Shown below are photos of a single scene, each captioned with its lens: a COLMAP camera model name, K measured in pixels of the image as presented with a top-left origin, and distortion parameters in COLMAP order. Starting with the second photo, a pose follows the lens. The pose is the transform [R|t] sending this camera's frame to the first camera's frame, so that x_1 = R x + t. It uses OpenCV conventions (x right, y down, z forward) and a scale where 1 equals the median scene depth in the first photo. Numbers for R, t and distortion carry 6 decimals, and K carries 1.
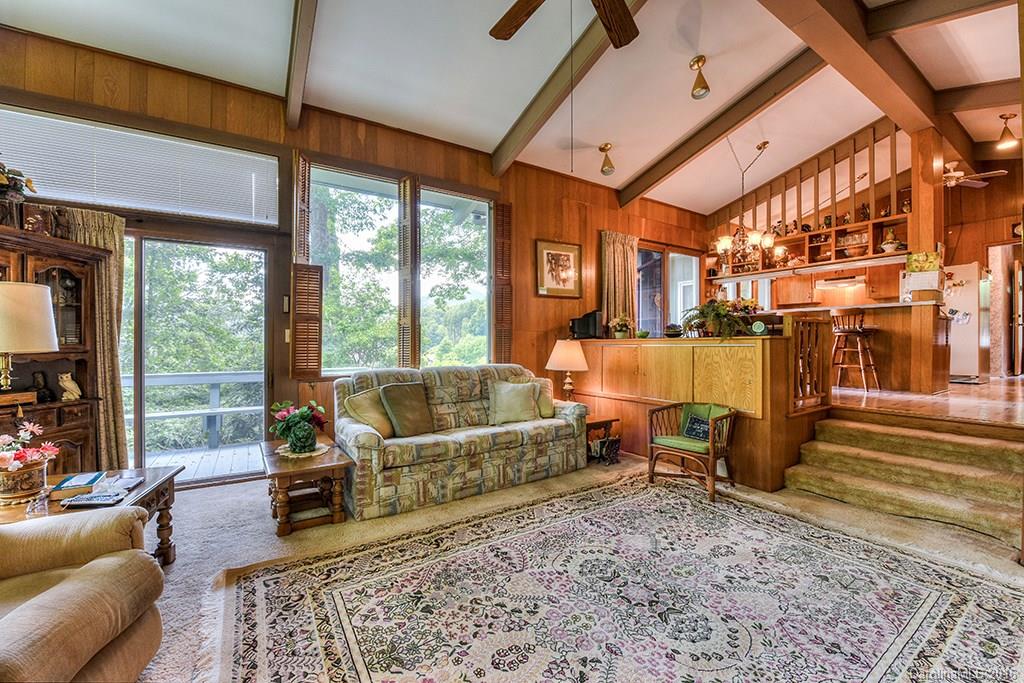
lens RADIAL K [[406.4, 0, 511.3], [0, 406.4, 343.9], [0, 0, 1]] dist [-0.019171, -0.000544]
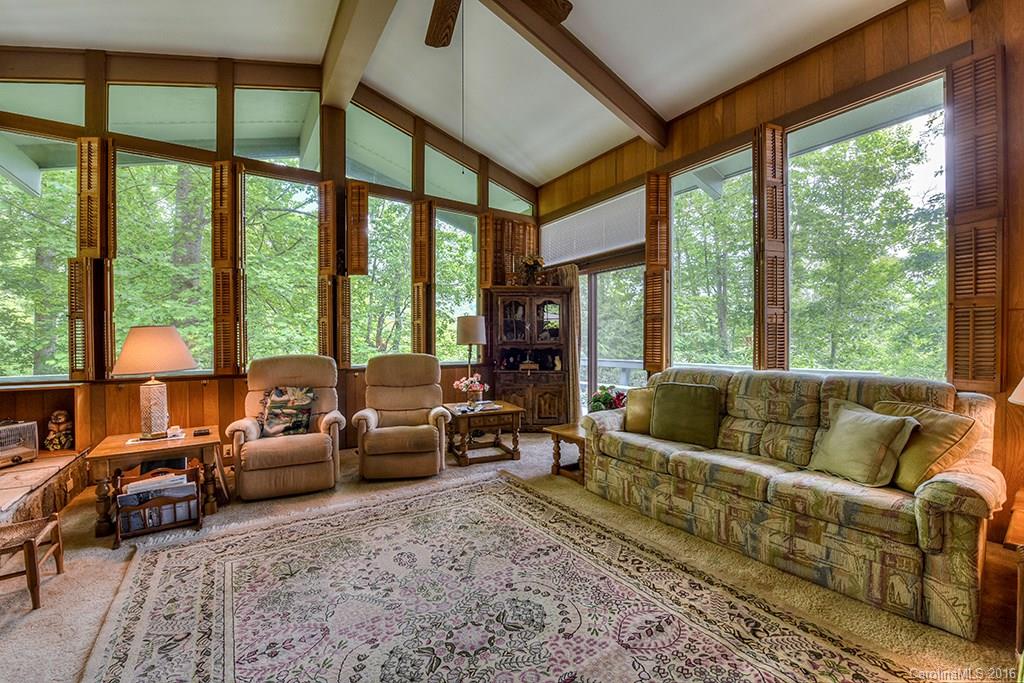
lens RADIAL K [[406.4, 0, 511.3], [0, 406.4, 343.9], [0, 0, 1]] dist [-0.019171, -0.000544]
pose [[0.027888, 0.010162, -0.999559, 0.814375], [0.002730, 0.999944, 0.010242, -0.004132], [0.999607, -0.003014, 0.027859, 0.751196]]
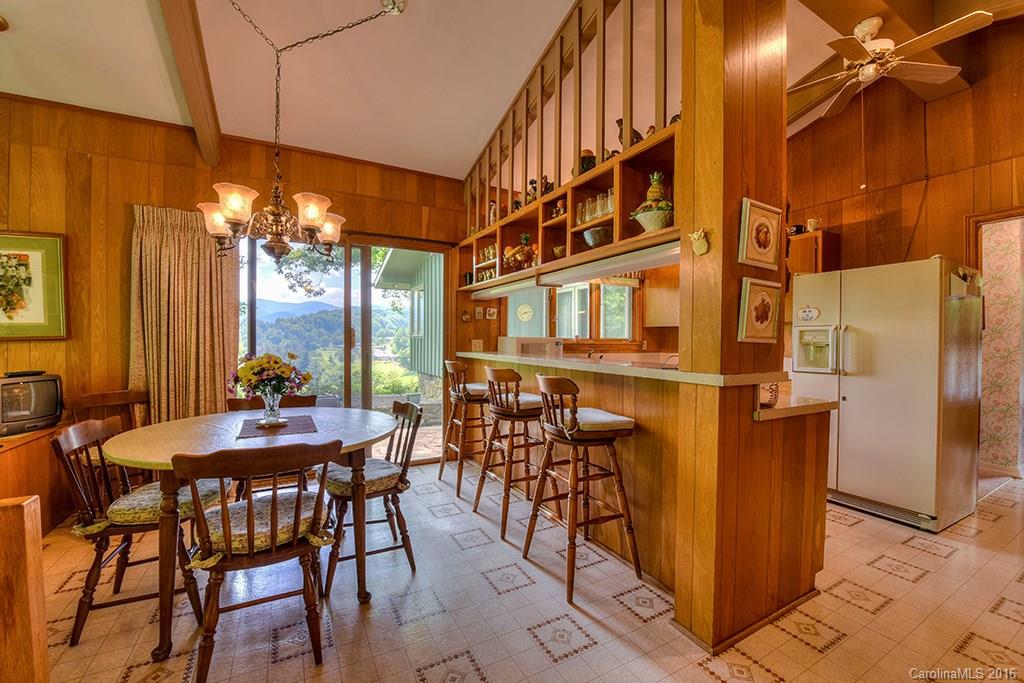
lens RADIAL K [[410.9, 0, 505.7], [0, 410.9, 342.1], [0, 0, 1]] dist [-0.019867, -0.000505]
pose [[0.997858, 0.002354, -0.065382, 1.554505], [-0.002196, 0.999994, 0.002494, -0.233363], [0.065388, -0.002345, 0.997857, 1.112767]]
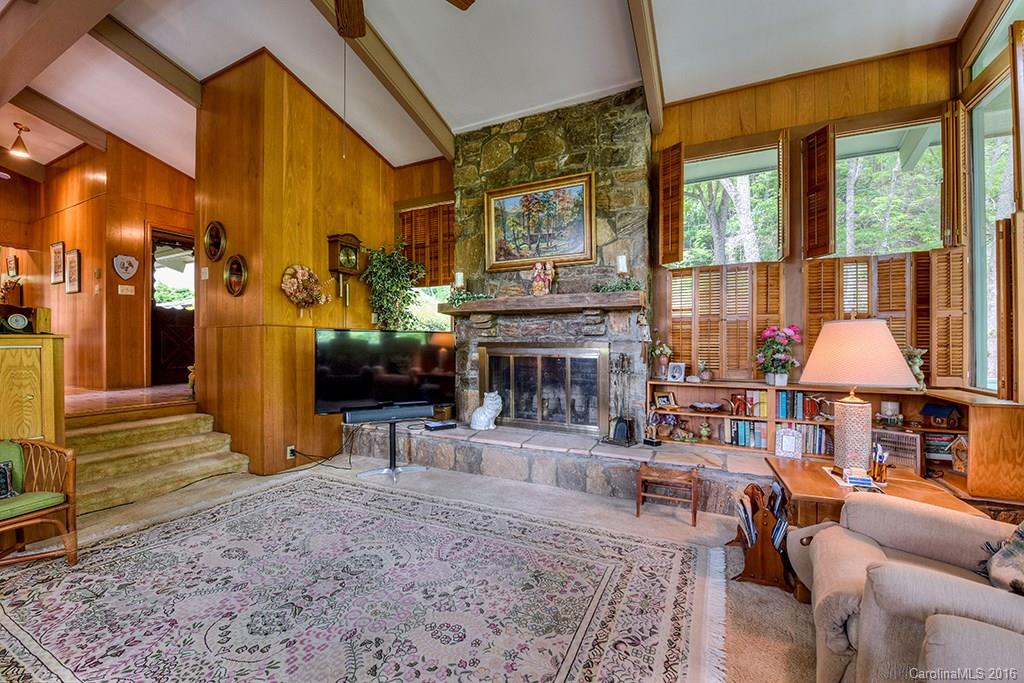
lens RADIAL K [[410.9, 0, 505.7], [0, 410.9, 342.1], [0, 0, 1]] dist [-0.019867, -0.000505]
pose [[-0.515320, 0.003181, 0.856992, -0.574946], [0.002862, 0.999994, -0.001991, -0.002247], [-0.856993, 0.001427, -0.515326, 0.801291]]
